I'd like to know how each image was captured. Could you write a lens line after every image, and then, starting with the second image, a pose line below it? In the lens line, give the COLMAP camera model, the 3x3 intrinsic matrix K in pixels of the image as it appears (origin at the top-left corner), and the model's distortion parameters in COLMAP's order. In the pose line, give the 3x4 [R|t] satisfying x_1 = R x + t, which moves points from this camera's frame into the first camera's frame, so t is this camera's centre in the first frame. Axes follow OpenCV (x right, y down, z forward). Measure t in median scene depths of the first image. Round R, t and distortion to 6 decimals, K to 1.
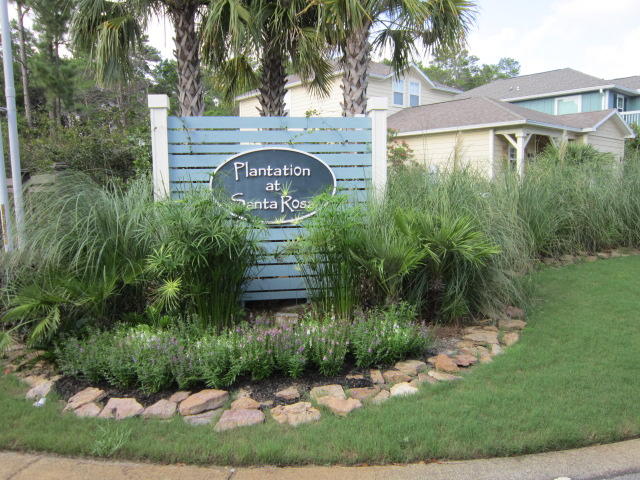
lens RADIAL K [[534.8, 0, 320.0], [0, 534.8, 240.0], [0, 0, 1]] dist [-0.011781, 0.002363]
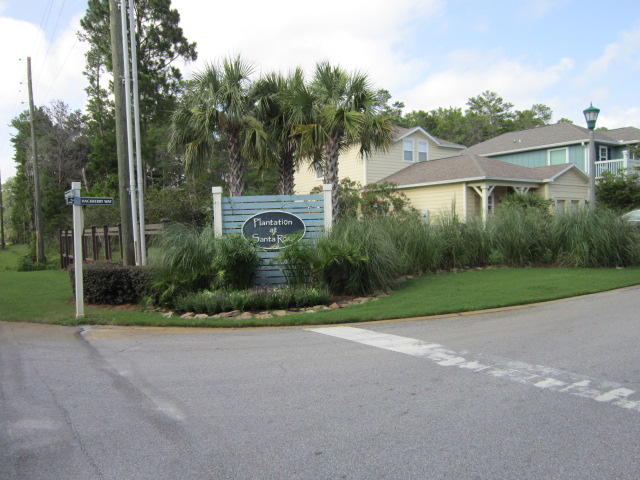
lens RADIAL K [[534.8, 0, 320.0], [0, 534.8, 240.0], [0, 0, 1]] dist [-0.011781, 0.002363]
pose [[0.993753, -0.010019, -0.111150, 0.250640], [0.001977, 0.997386, -0.072226, 0.064790], [0.111583, 0.071555, 0.991176, -0.774497]]
